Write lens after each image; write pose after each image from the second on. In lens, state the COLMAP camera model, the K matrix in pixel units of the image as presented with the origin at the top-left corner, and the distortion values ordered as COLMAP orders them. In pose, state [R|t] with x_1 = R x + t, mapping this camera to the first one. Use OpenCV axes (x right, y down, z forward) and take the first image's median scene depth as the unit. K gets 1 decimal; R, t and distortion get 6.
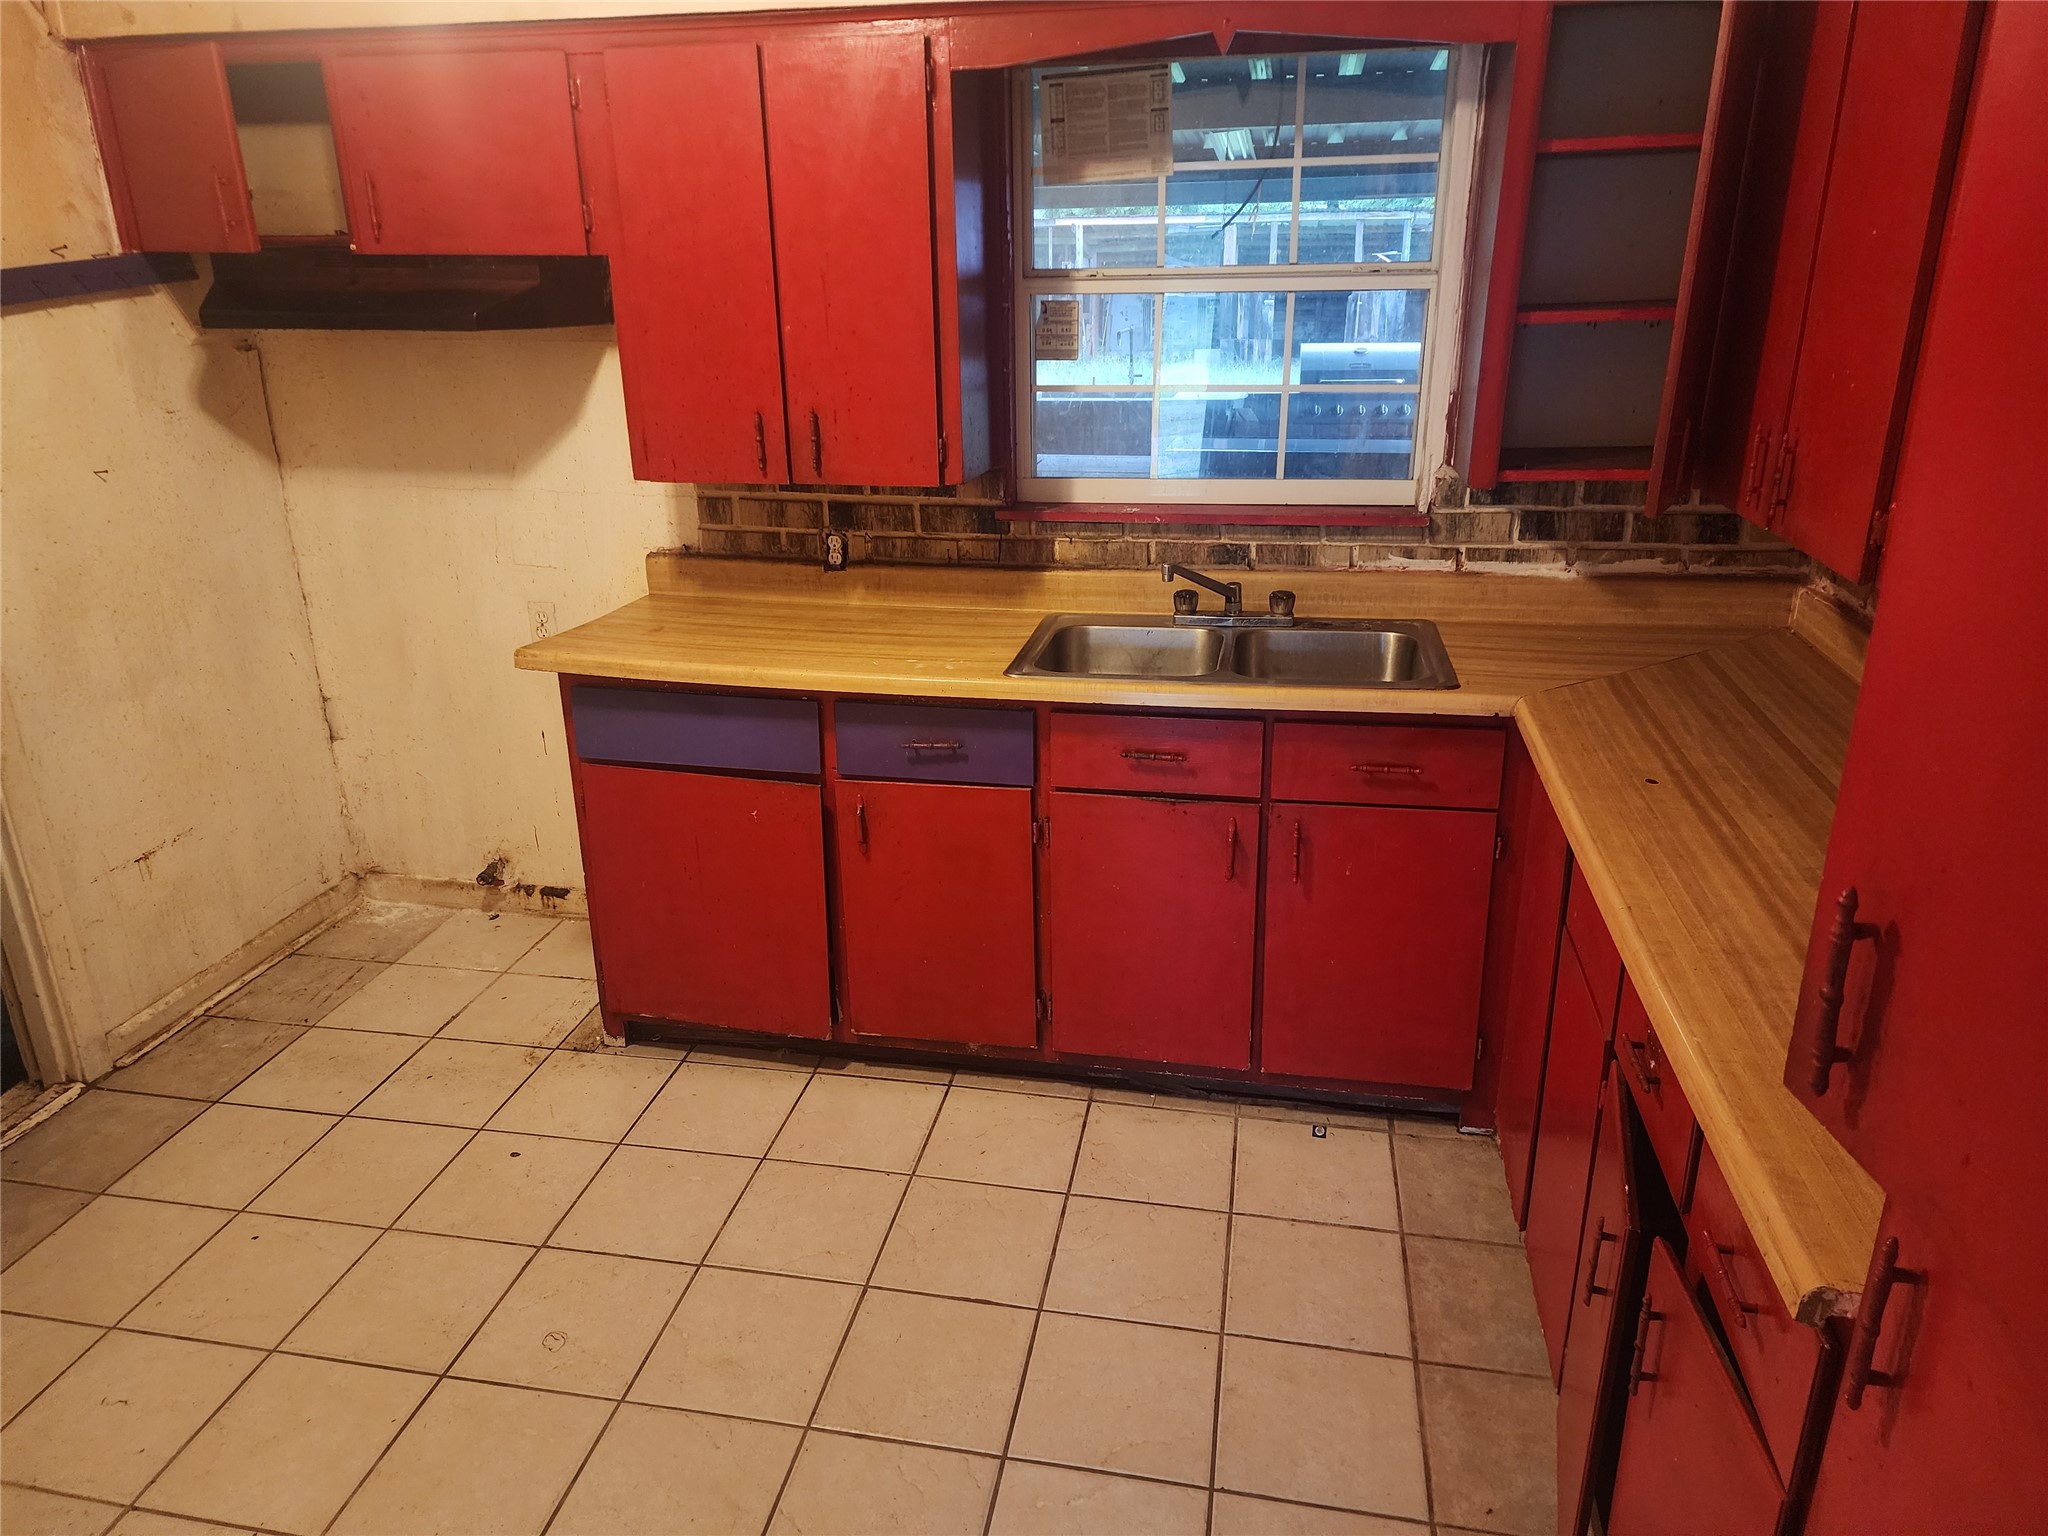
lens RADIAL K [[1376.4, 0, 1016.4], [0, 1376.4, 765.5], [0, 0, 1]] dist [0.063654, -0.011253]
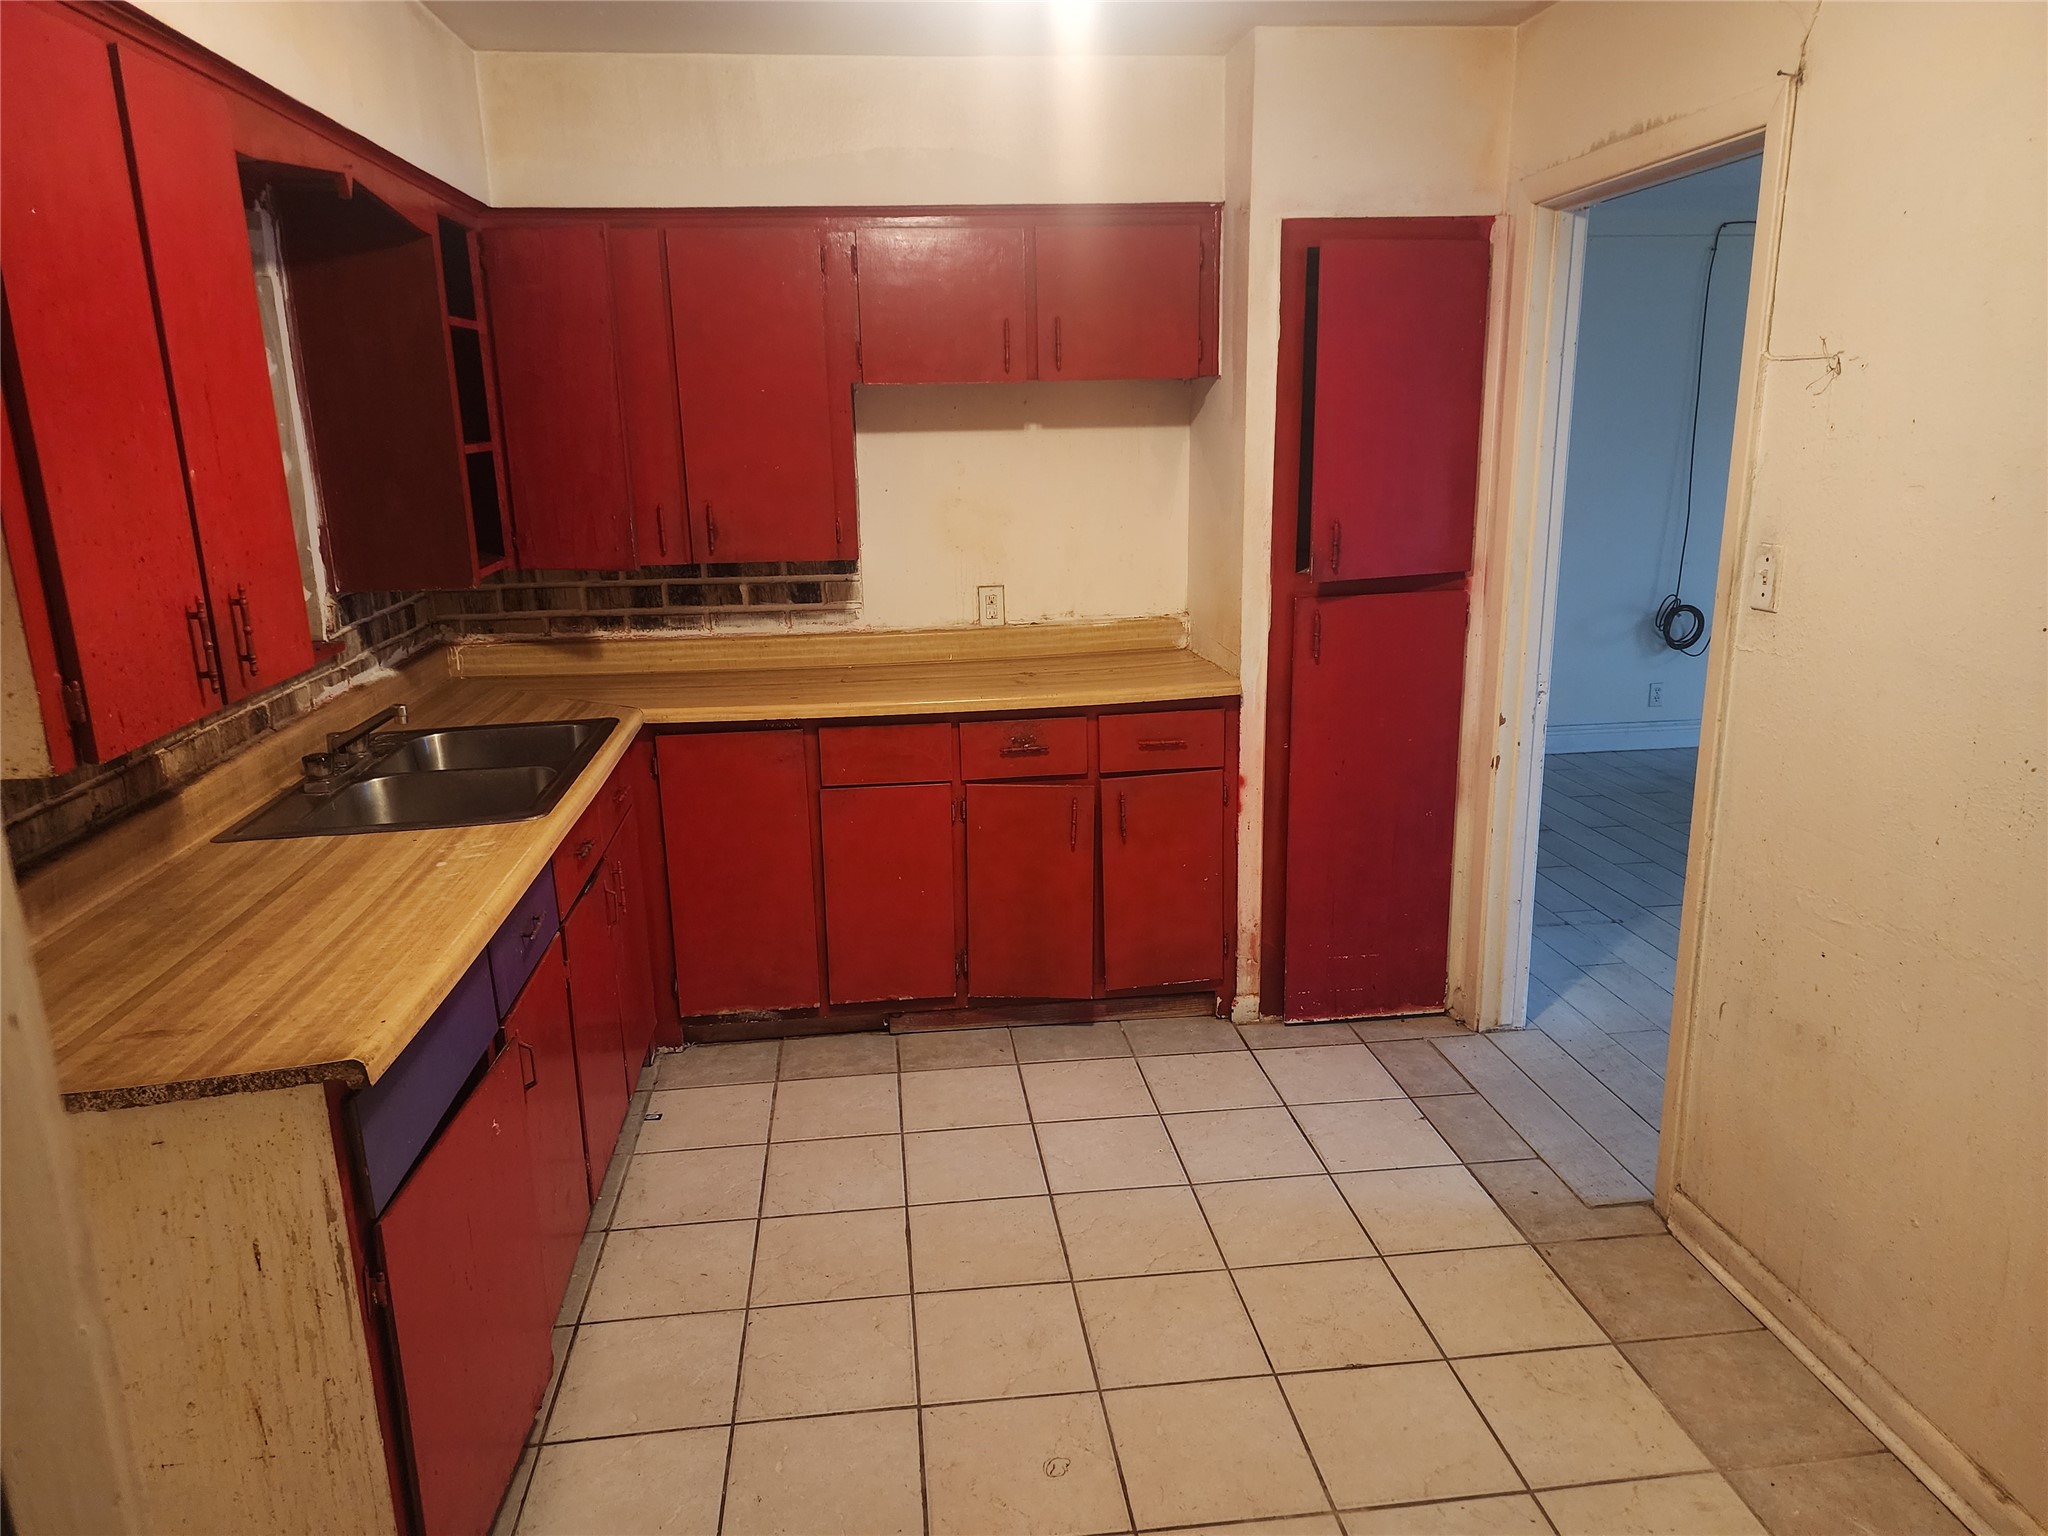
lens RADIAL K [[1376.4, 0, 1022.8], [0, 1376.4, 768.8], [0, 0, 1]] dist [0.063654, -0.011253]
pose [[-0.312602, -0.208989, 0.926609, -0.885469], [0.346064, 0.883396, 0.315992, -0.254245], [-0.884601, 0.419446, -0.203827, 0.812336]]
